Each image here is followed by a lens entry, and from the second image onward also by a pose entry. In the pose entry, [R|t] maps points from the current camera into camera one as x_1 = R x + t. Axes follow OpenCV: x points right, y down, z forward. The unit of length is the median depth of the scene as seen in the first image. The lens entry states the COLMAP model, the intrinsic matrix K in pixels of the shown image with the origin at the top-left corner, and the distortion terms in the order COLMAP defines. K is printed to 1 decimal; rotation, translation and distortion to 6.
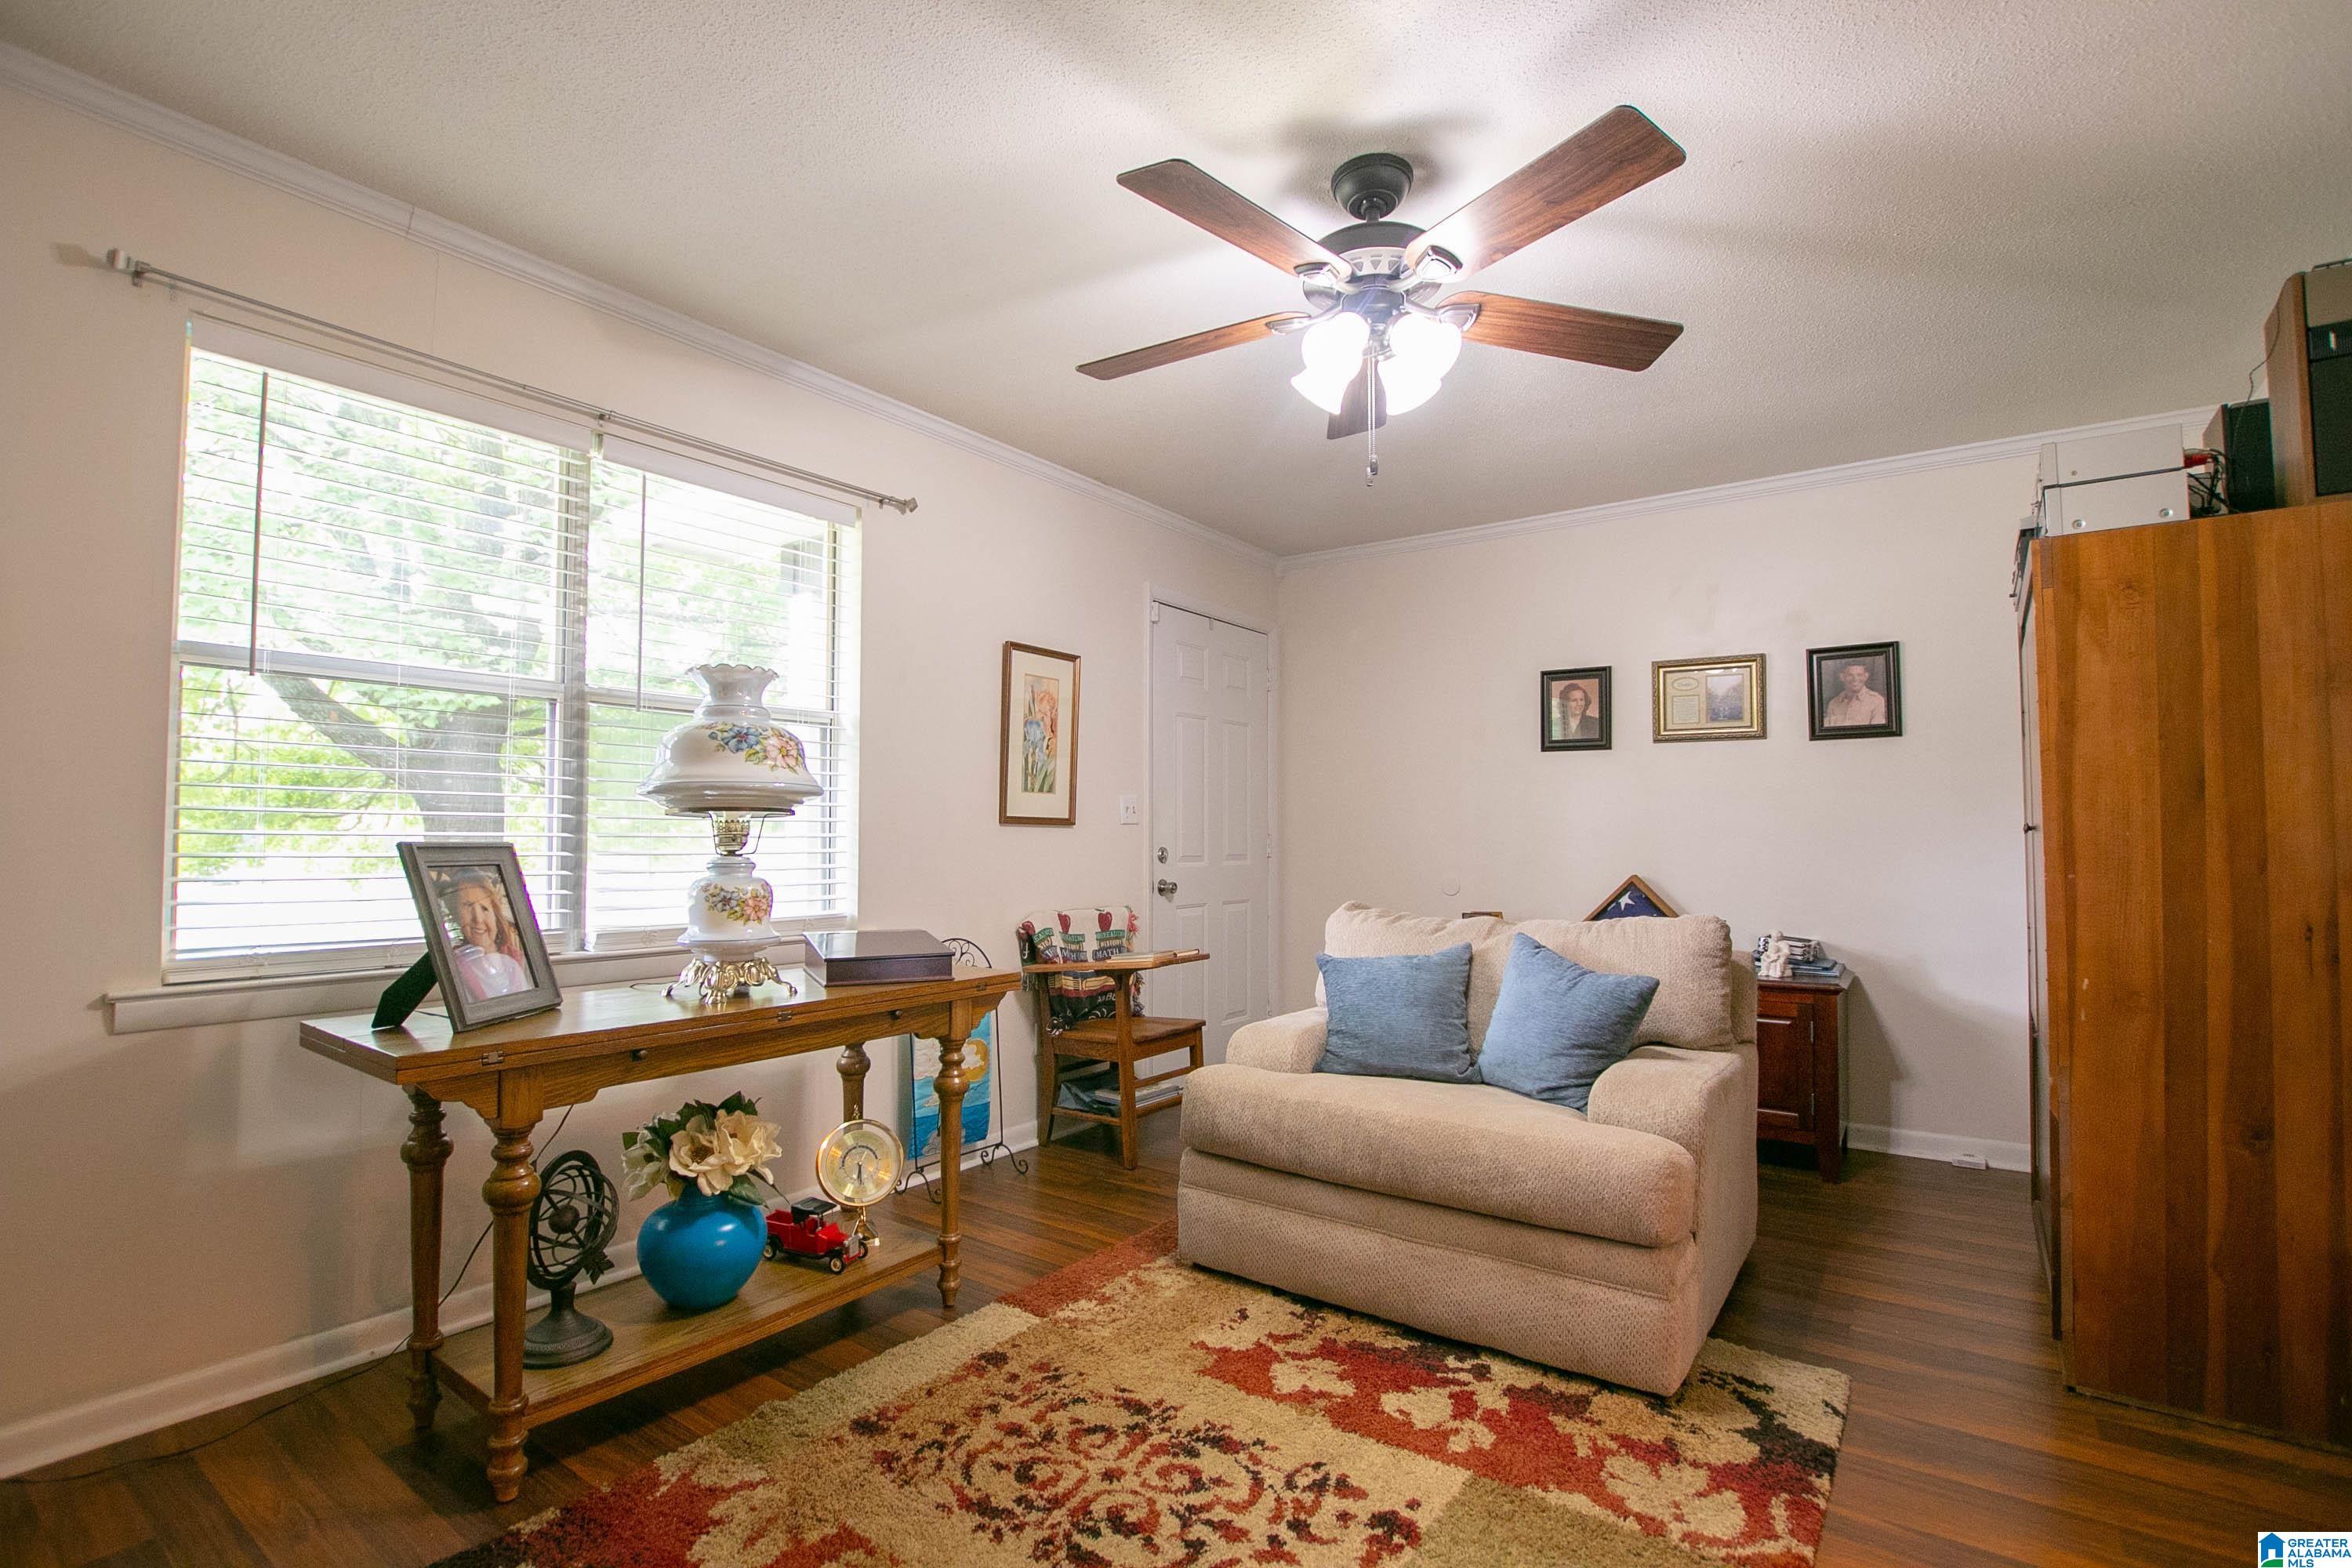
lens RADIAL K [[1092.3, 0, 1156.0], [0, 1092.3, 793.1], [0, 0, 1]] dist [-0.030098, 0.003283]
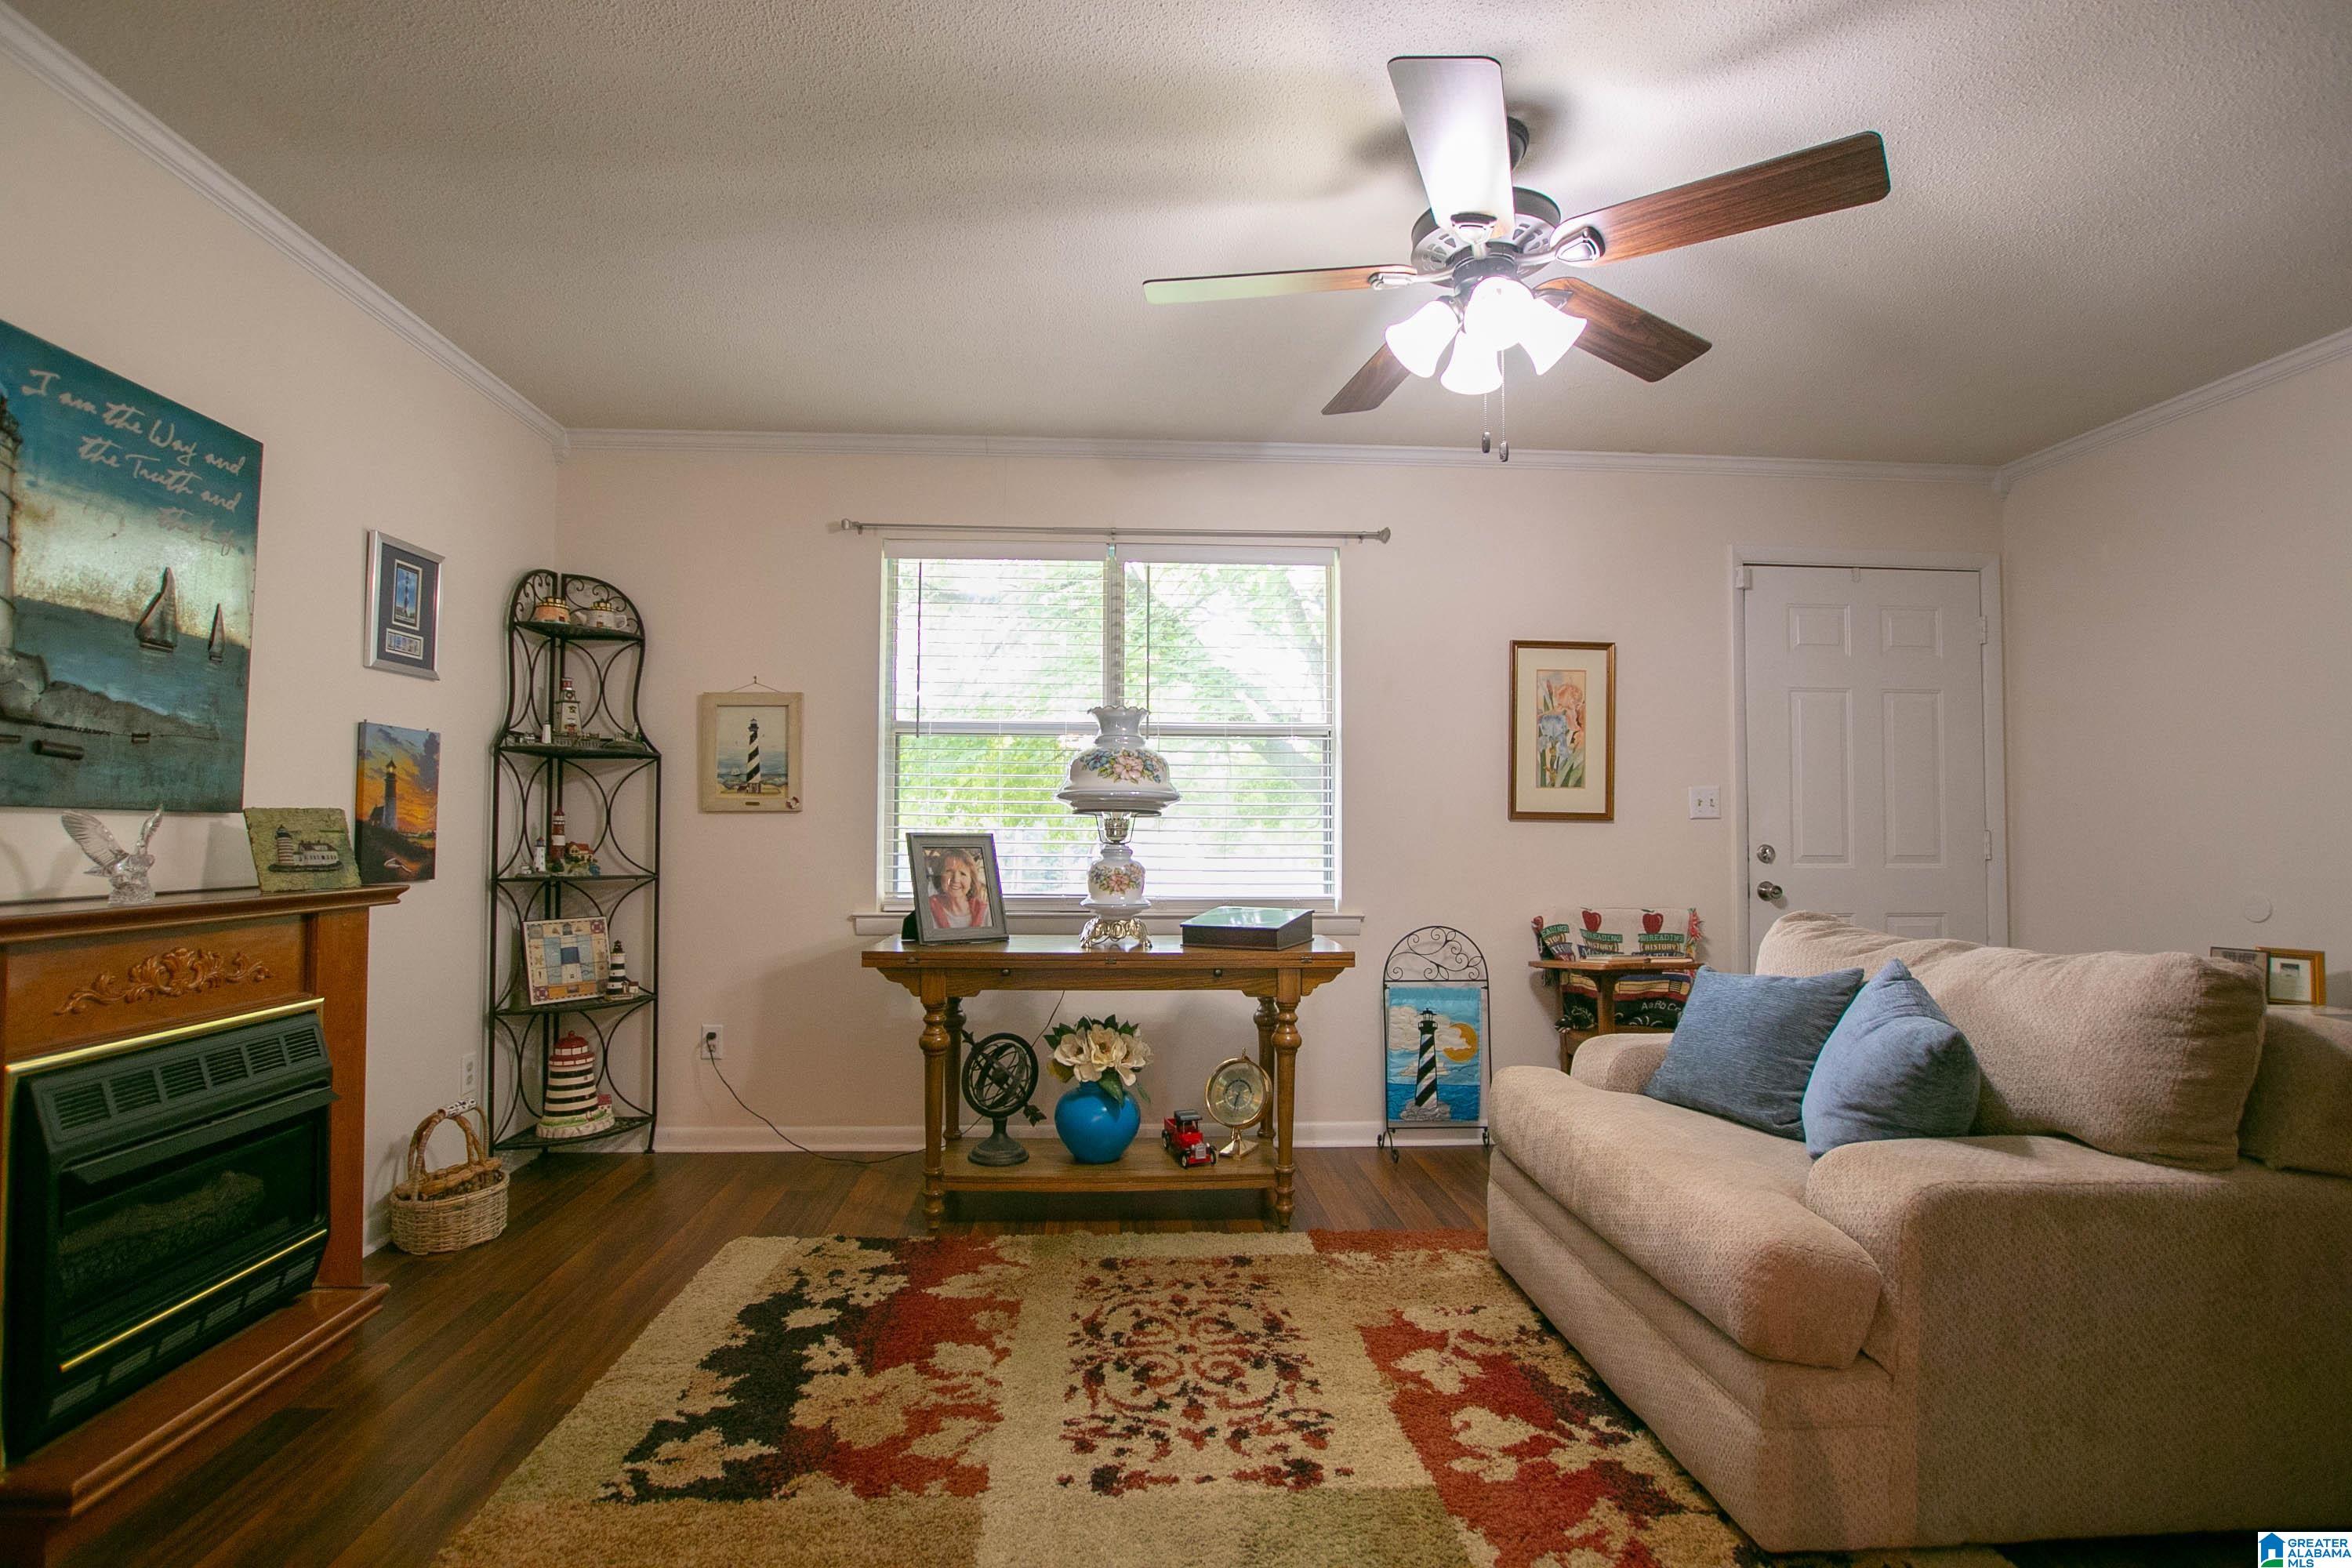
lens RADIAL K [[1092.3, 0, 1154.6], [0, 1092.3, 794.3], [0, 0, 1]] dist [-0.030098, 0.003283]
pose [[0.632694, -0.024405, -0.774017, 0.743523], [0.027055, 0.999590, -0.009402, 0.009105], [0.773929, -0.014992, 0.633095, 0.164272]]
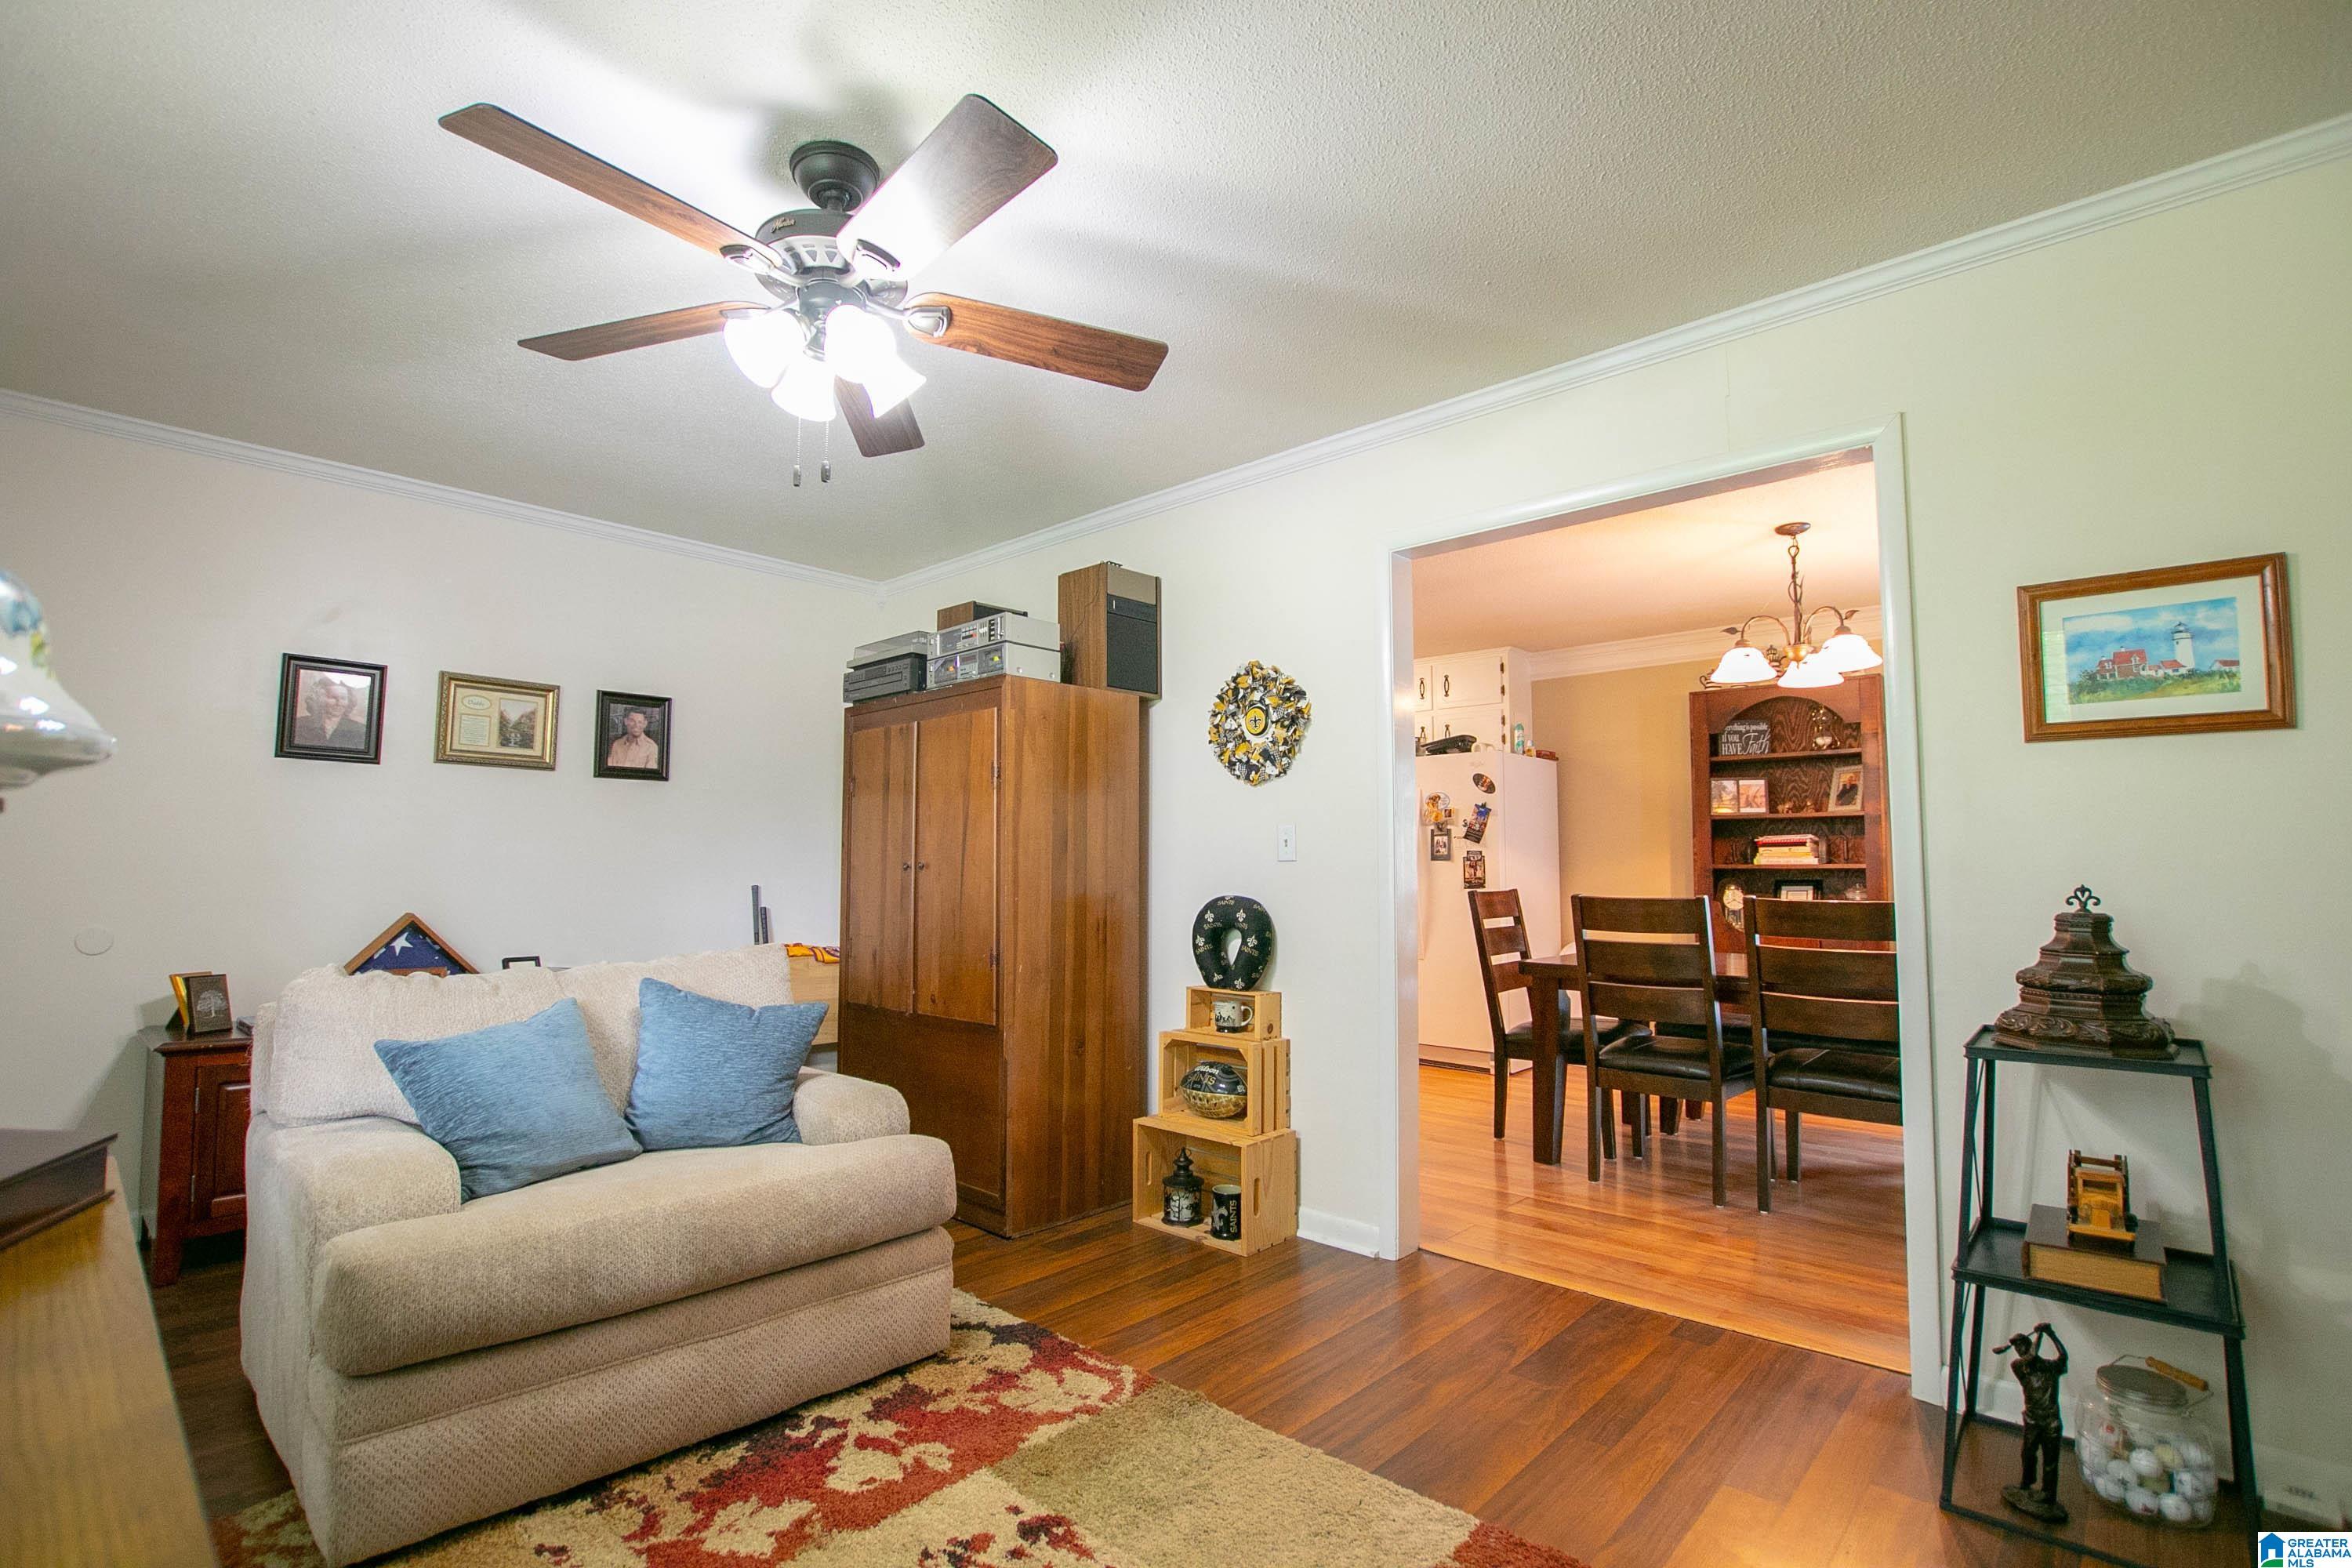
lens RADIAL K [[1092.3, 0, 1167.4], [0, 1092.3, 790.1], [0, 0, 1]] dist [-0.030098, 0.003283]
pose [[0.109475, 0.071872, 0.991388, -0.661367], [-0.044054, 0.996753, -0.067396, 0.017968], [-0.993013, -0.036297, 0.112285, 0.596422]]
